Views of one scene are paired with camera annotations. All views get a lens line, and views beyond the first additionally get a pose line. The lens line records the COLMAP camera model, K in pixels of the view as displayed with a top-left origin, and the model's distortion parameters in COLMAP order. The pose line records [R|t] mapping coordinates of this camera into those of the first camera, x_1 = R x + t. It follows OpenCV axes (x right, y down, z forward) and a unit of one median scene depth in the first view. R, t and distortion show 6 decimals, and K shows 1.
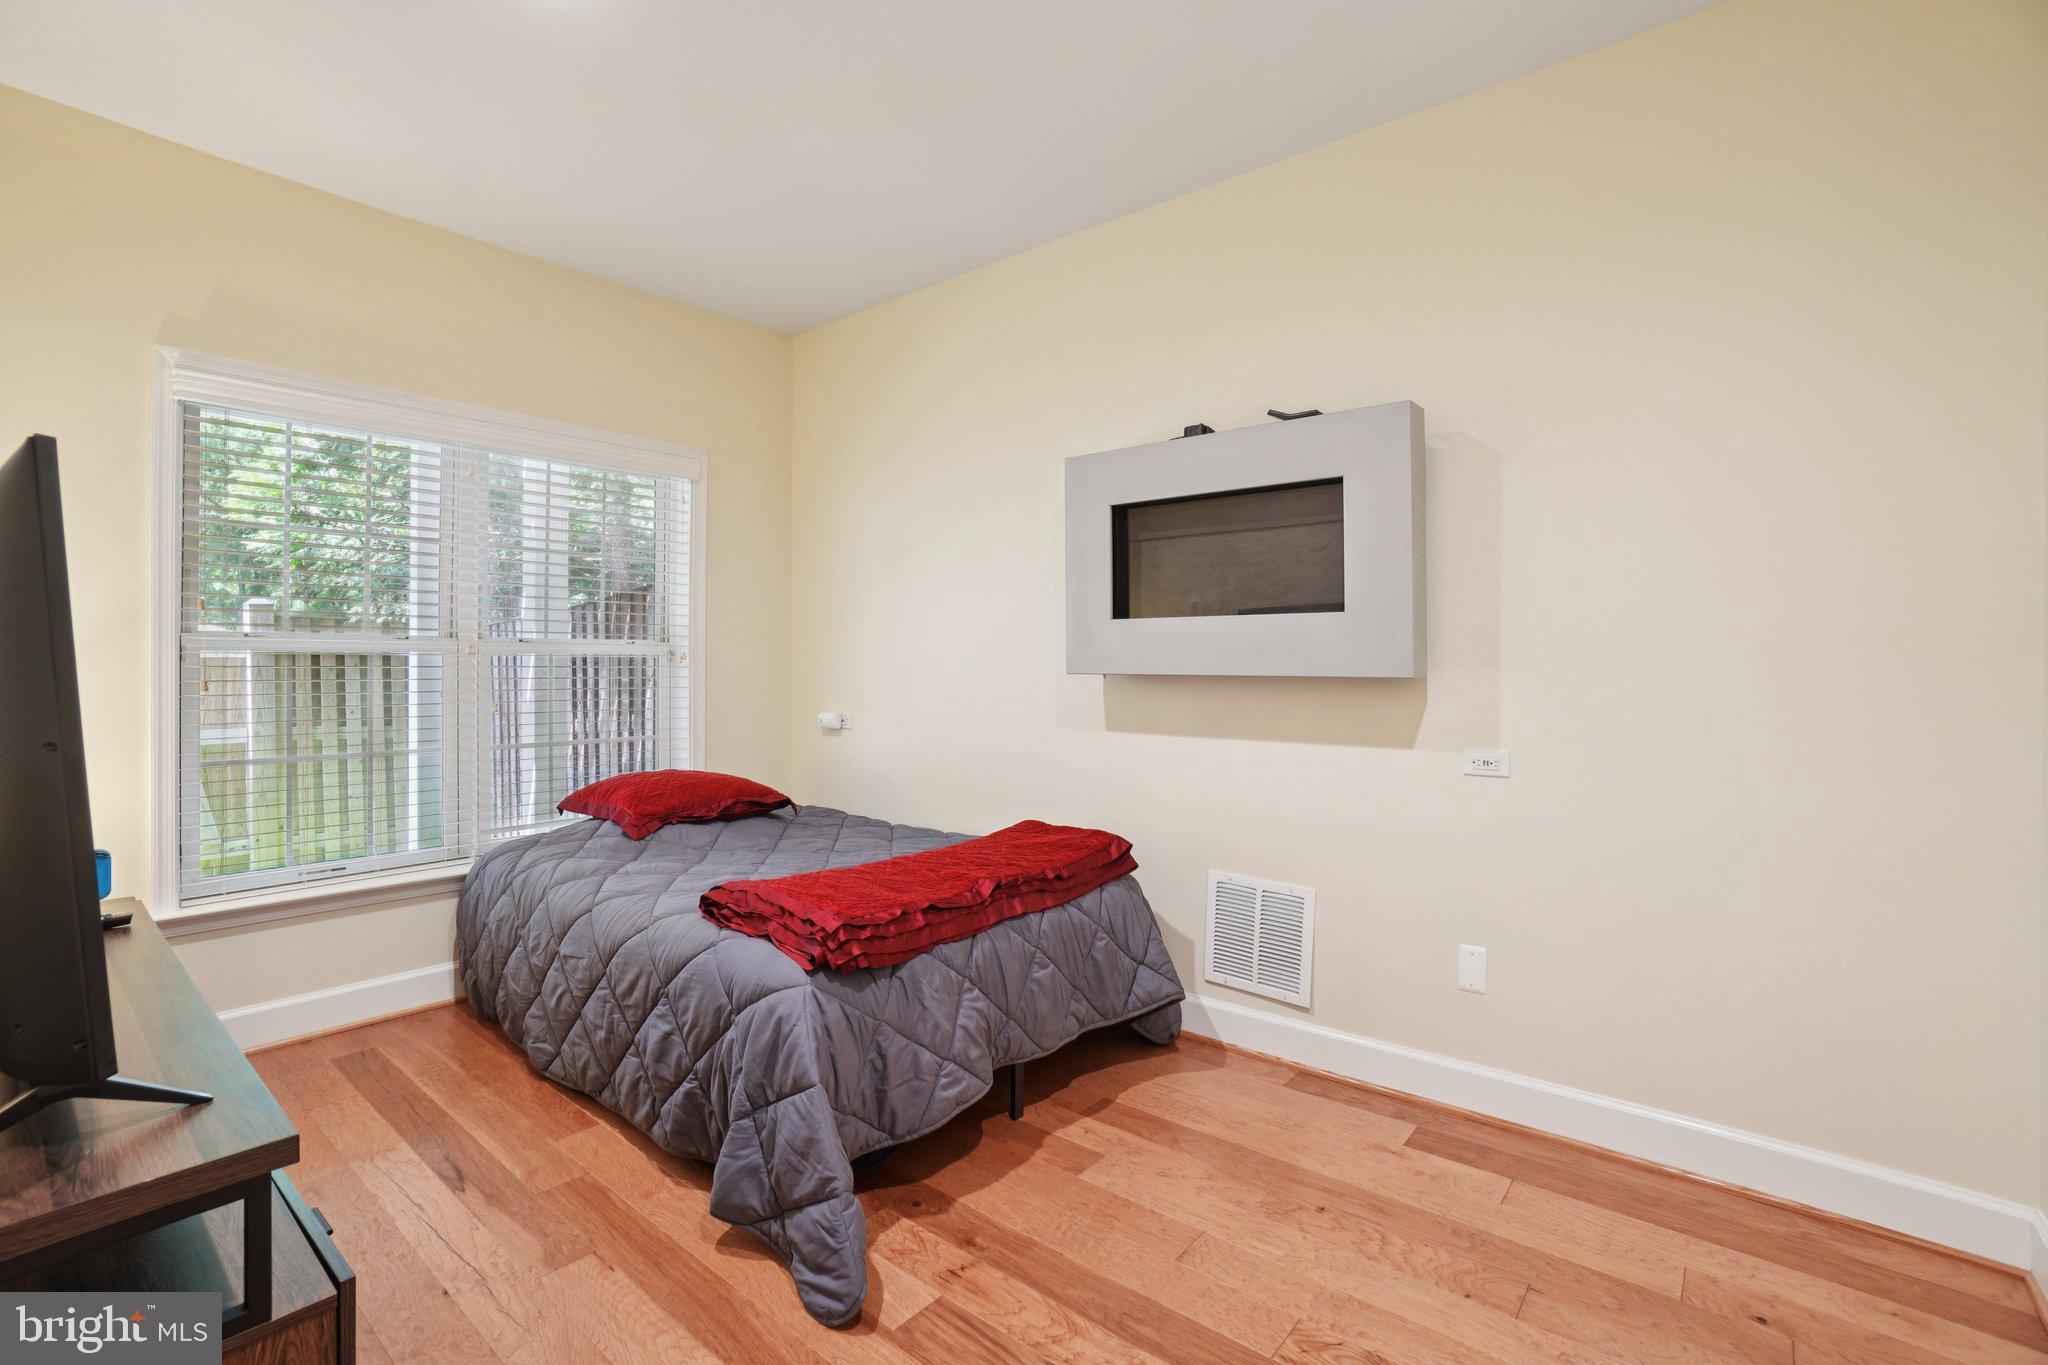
lens RADIAL K [[929.7, 0, 1008.9], [0, 929.7, 672.2], [0, 0, 1]] dist [-0.011710, 0.001725]
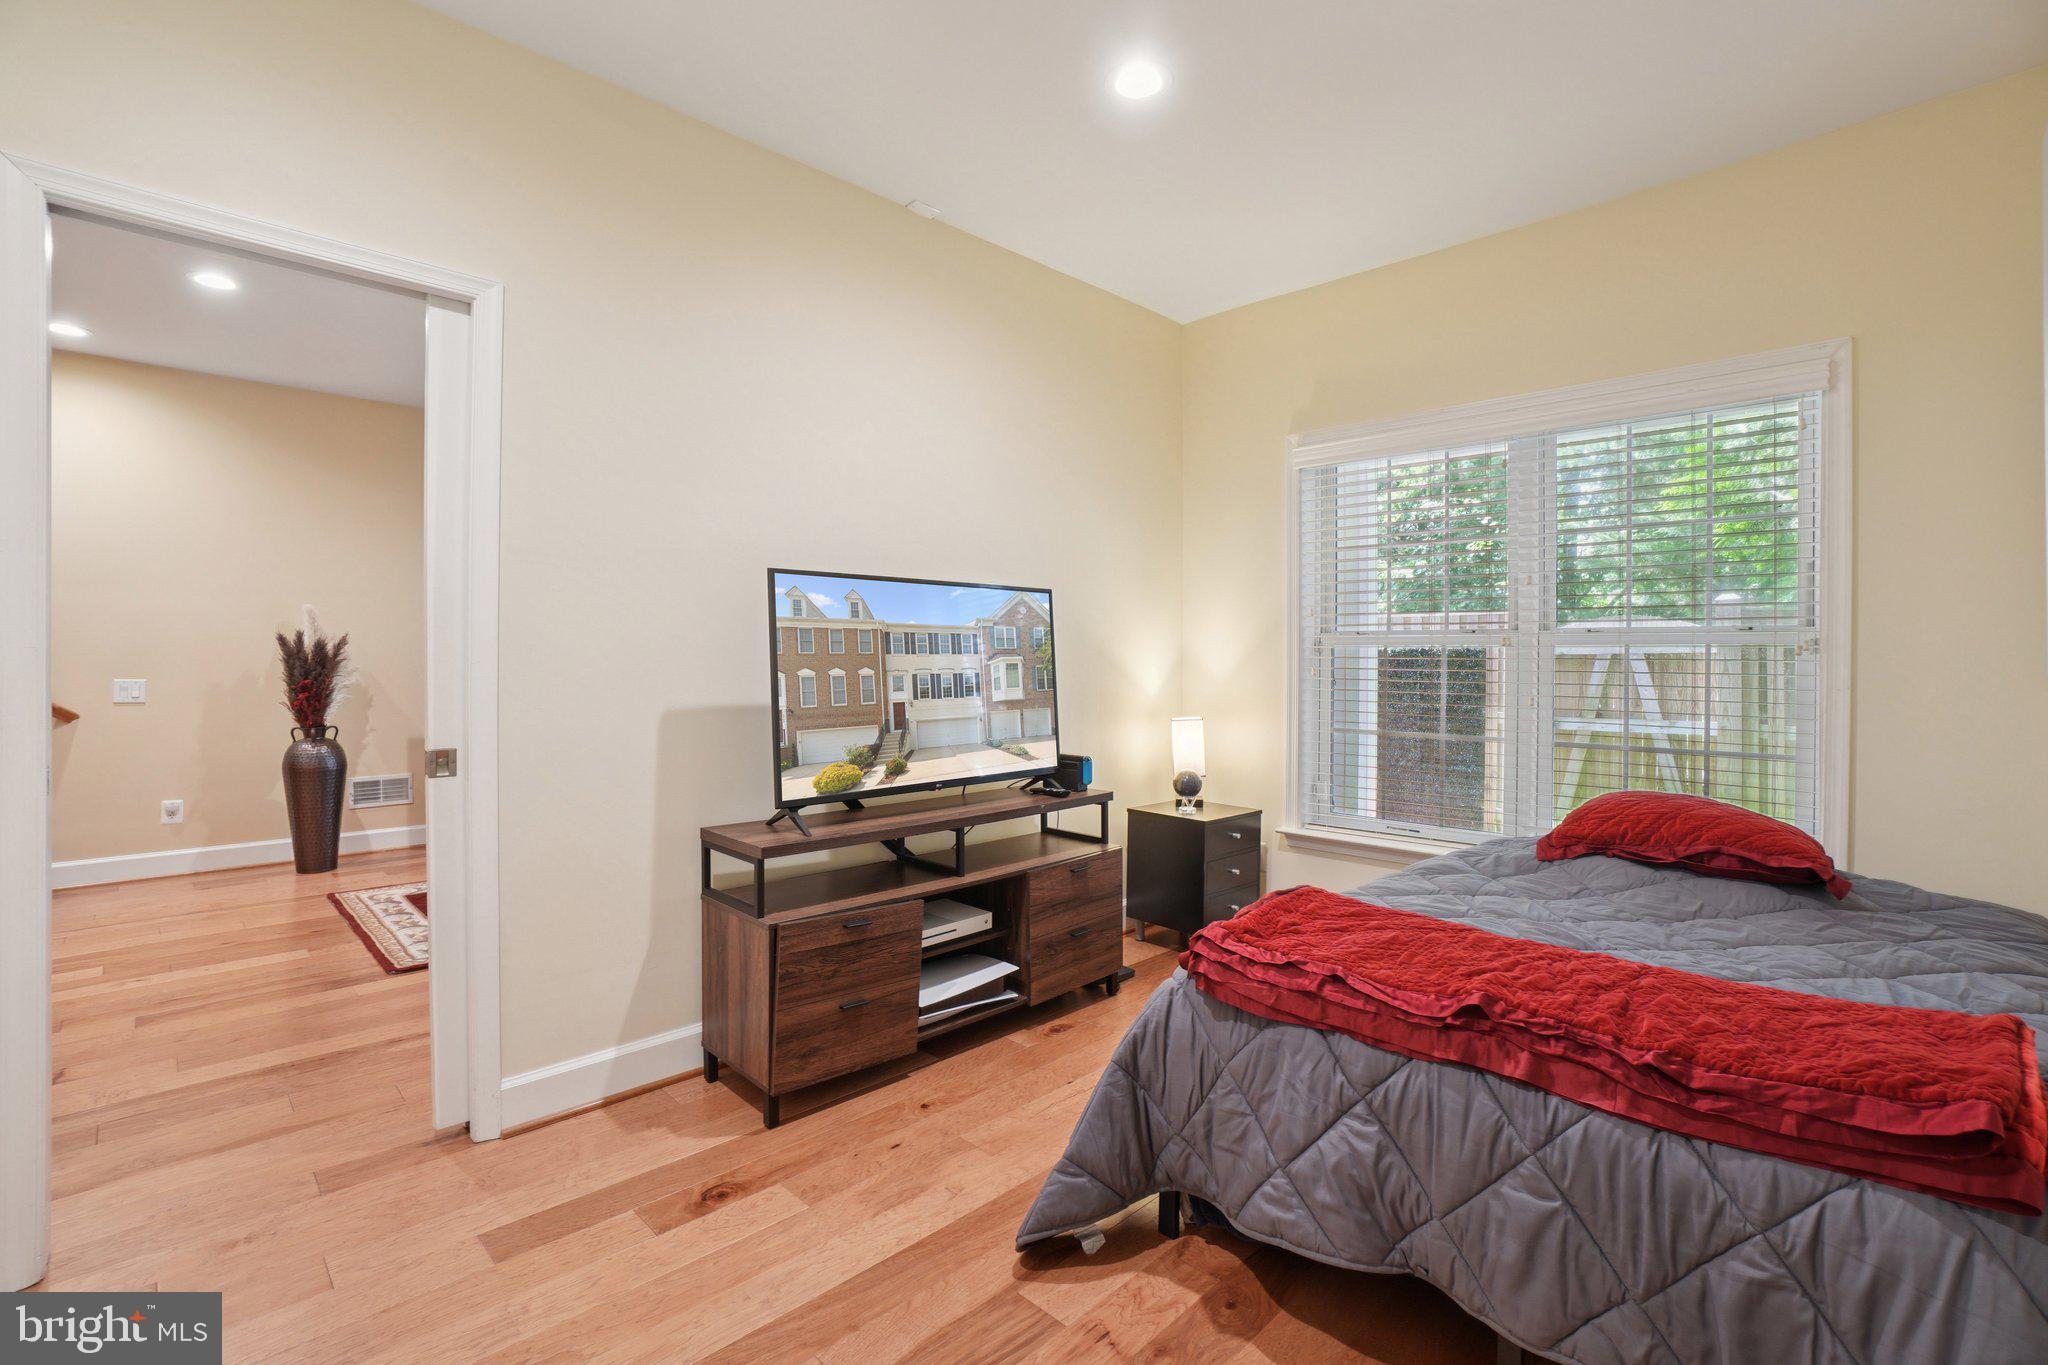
lens RADIAL K [[929.7, 0, 1010.3], [0, 929.7, 670.9], [0, 0, 1]] dist [-0.011710, 0.001725]
pose [[-0.078183, 0.014659, -0.996831, 0.642403], [-0.012732, 0.999796, 0.015701, -0.001171], [0.996858, 0.013919, -0.077981, 0.759516]]
